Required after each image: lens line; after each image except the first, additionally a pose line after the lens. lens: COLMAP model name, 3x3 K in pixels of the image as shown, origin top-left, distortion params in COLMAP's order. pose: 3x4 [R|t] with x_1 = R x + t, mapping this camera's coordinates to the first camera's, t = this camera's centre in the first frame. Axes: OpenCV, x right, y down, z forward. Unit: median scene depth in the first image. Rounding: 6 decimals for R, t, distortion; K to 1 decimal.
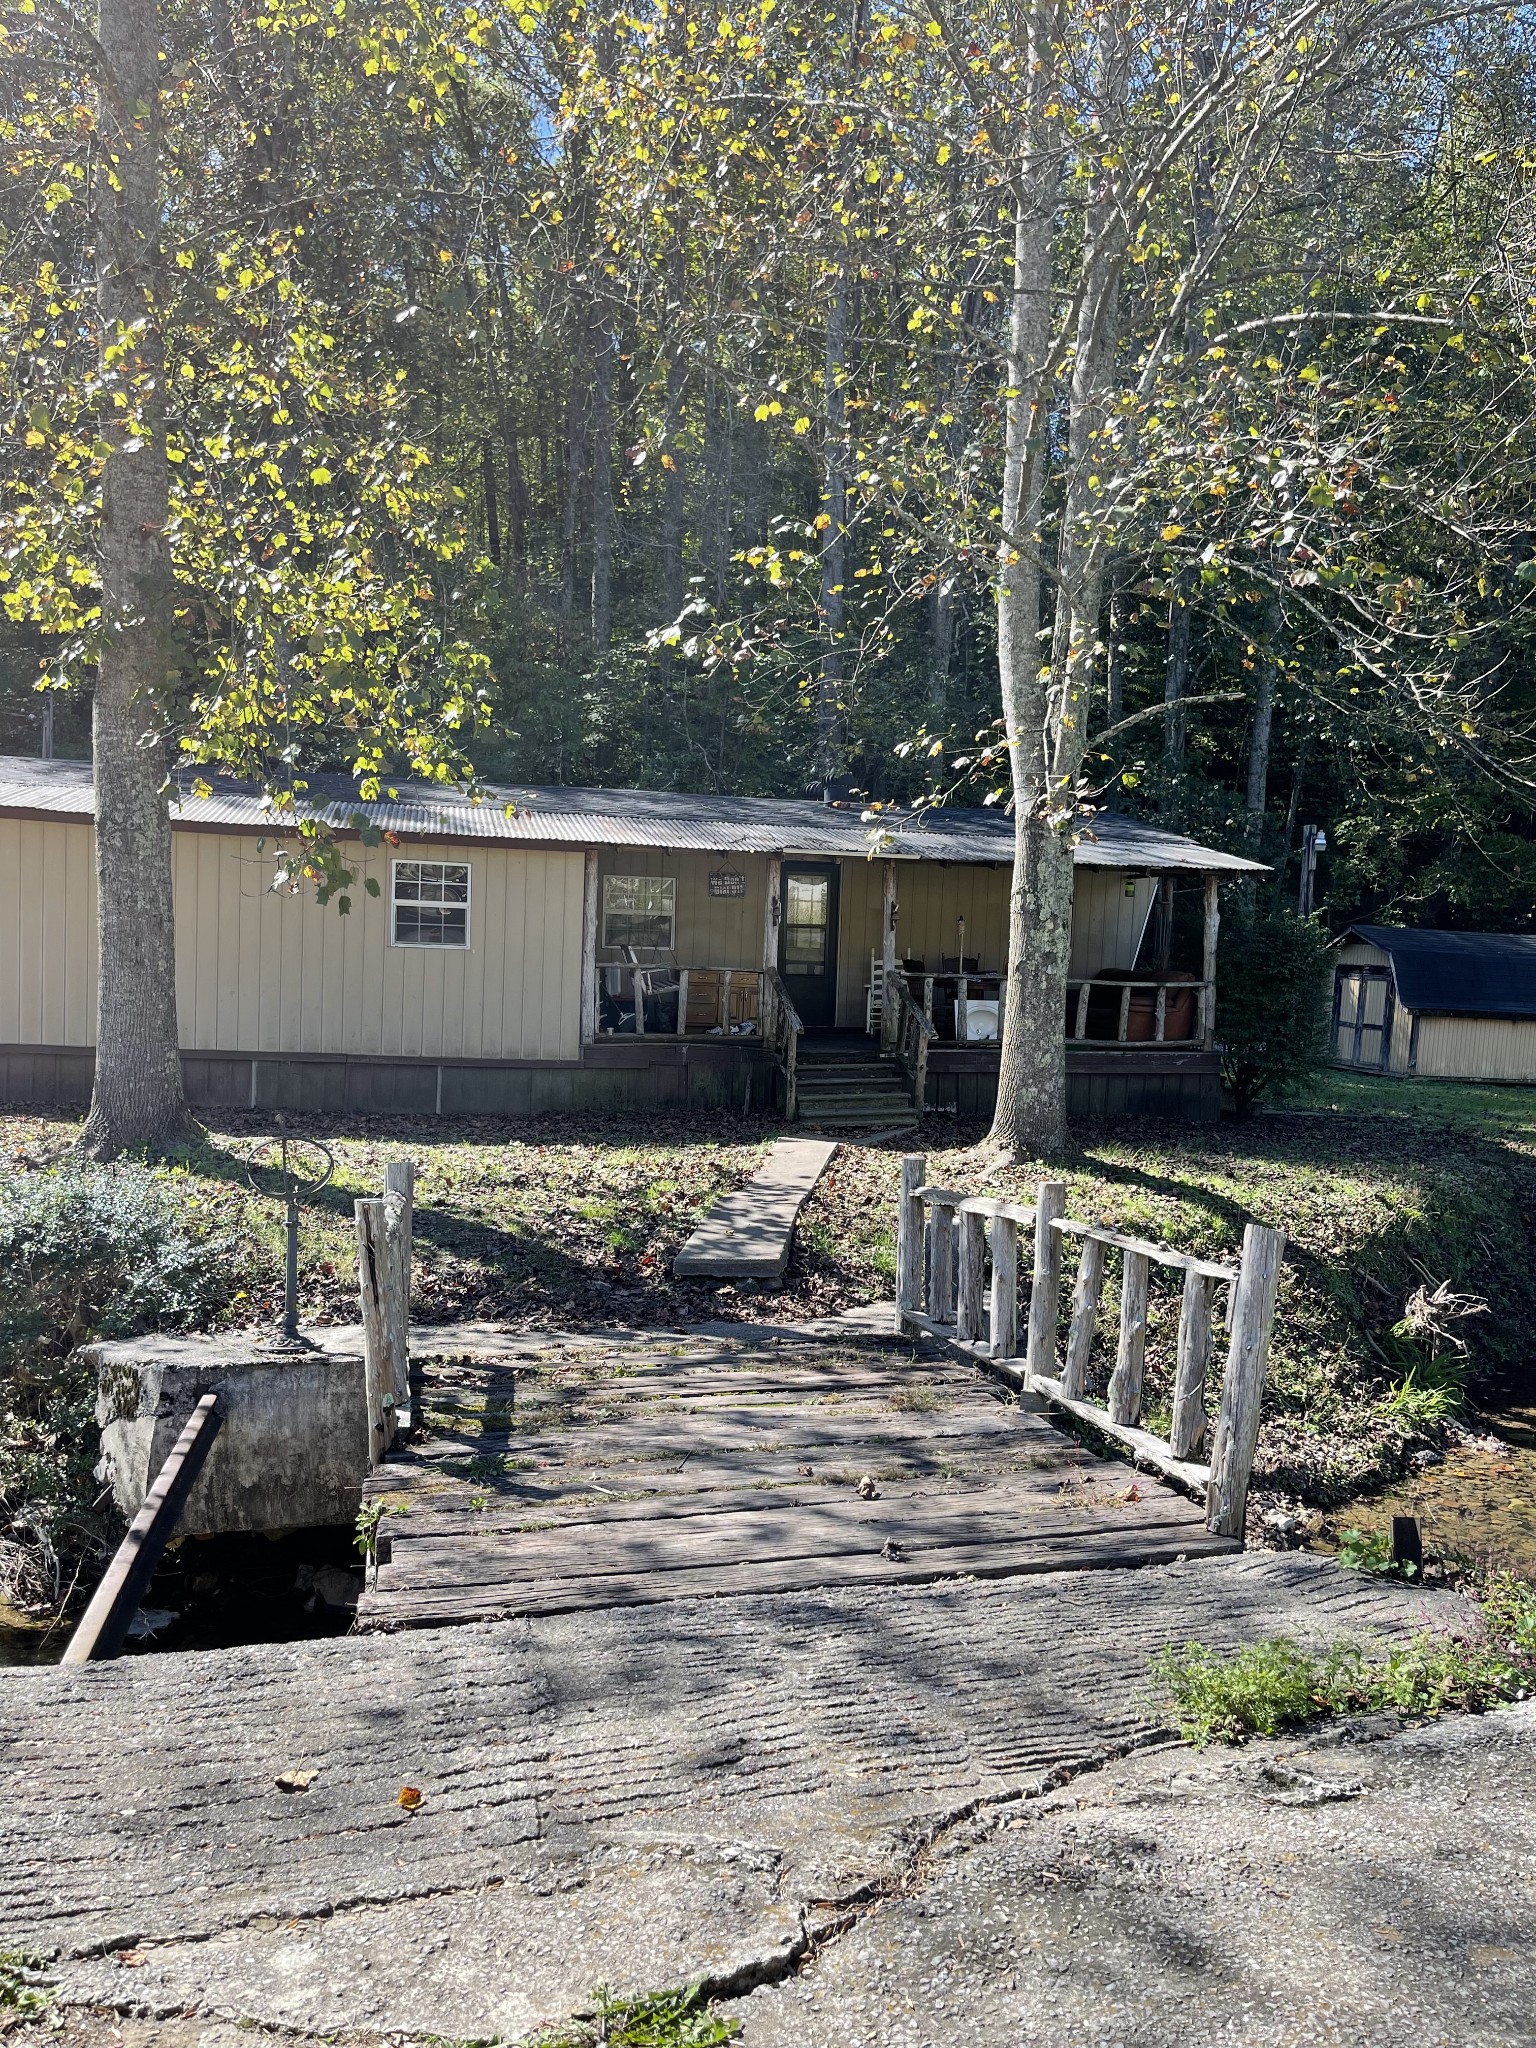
lens RADIAL K [[1493.3, 0, 768.0], [0, 1493.3, 1024.0], [0, 0, 1]] dist [0.044621, -0.075449]
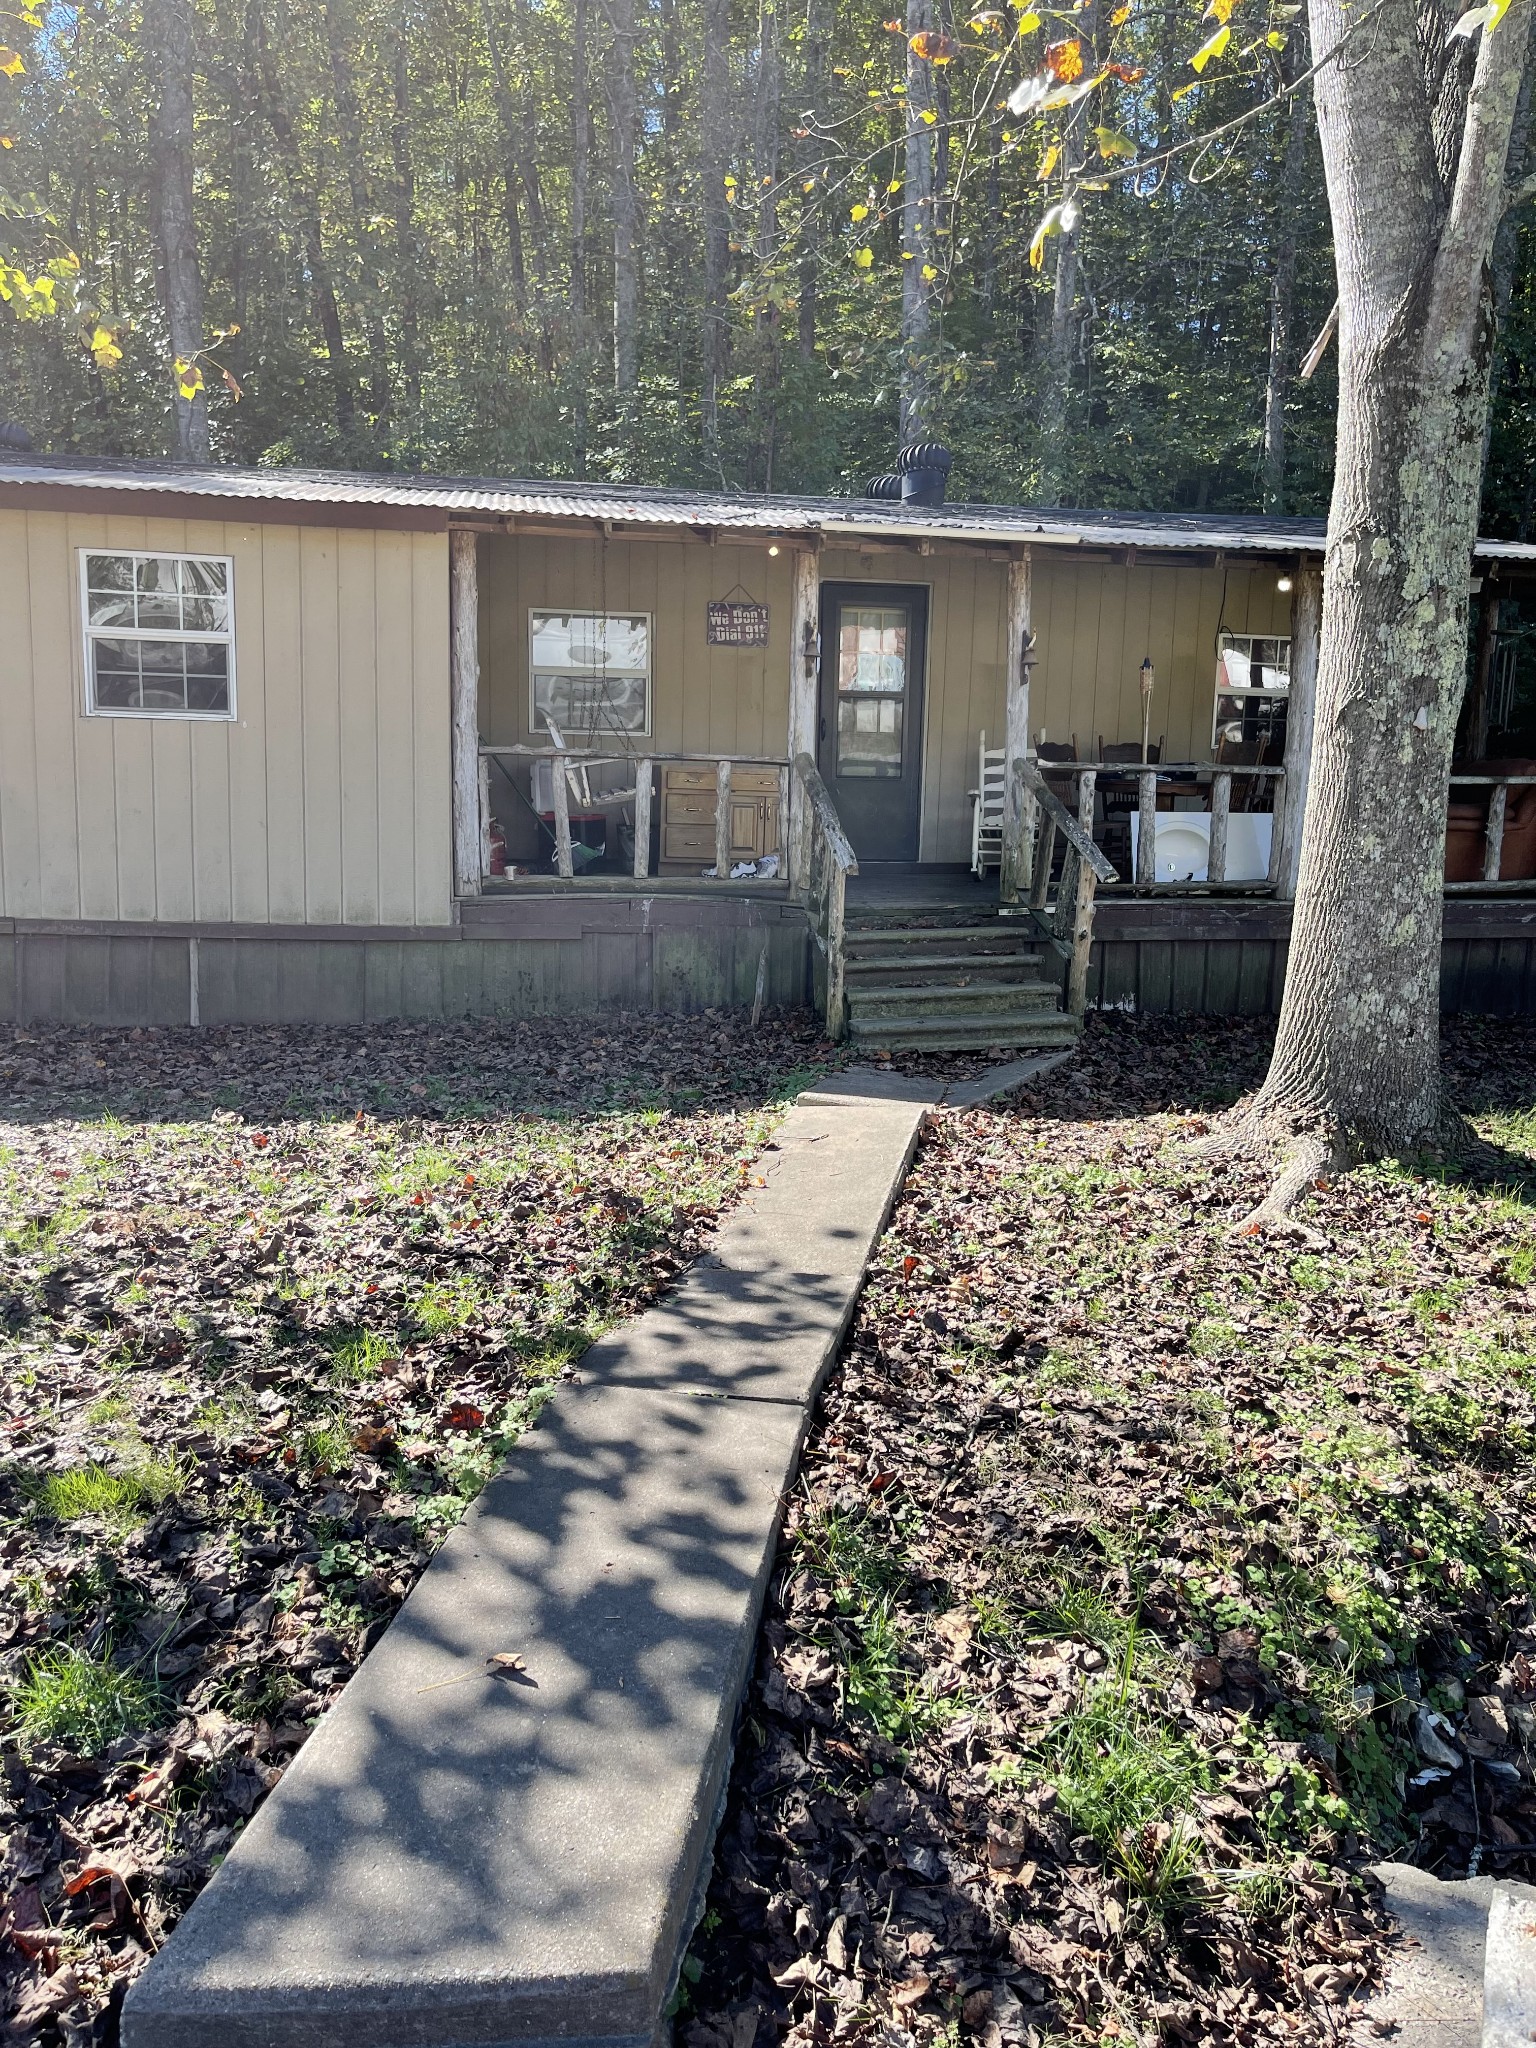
lens RADIAL K [[1493.3, 0, 768.0], [0, 1493.3, 1024.0], [0, 0, 1]] dist [0.044621, -0.075449]
pose [[0.998463, -0.003384, -0.055323, 0.024302], [0.009217, 0.994373, 0.105530, 0.003644], [0.054655, -0.105877, 0.992876, 0.548359]]
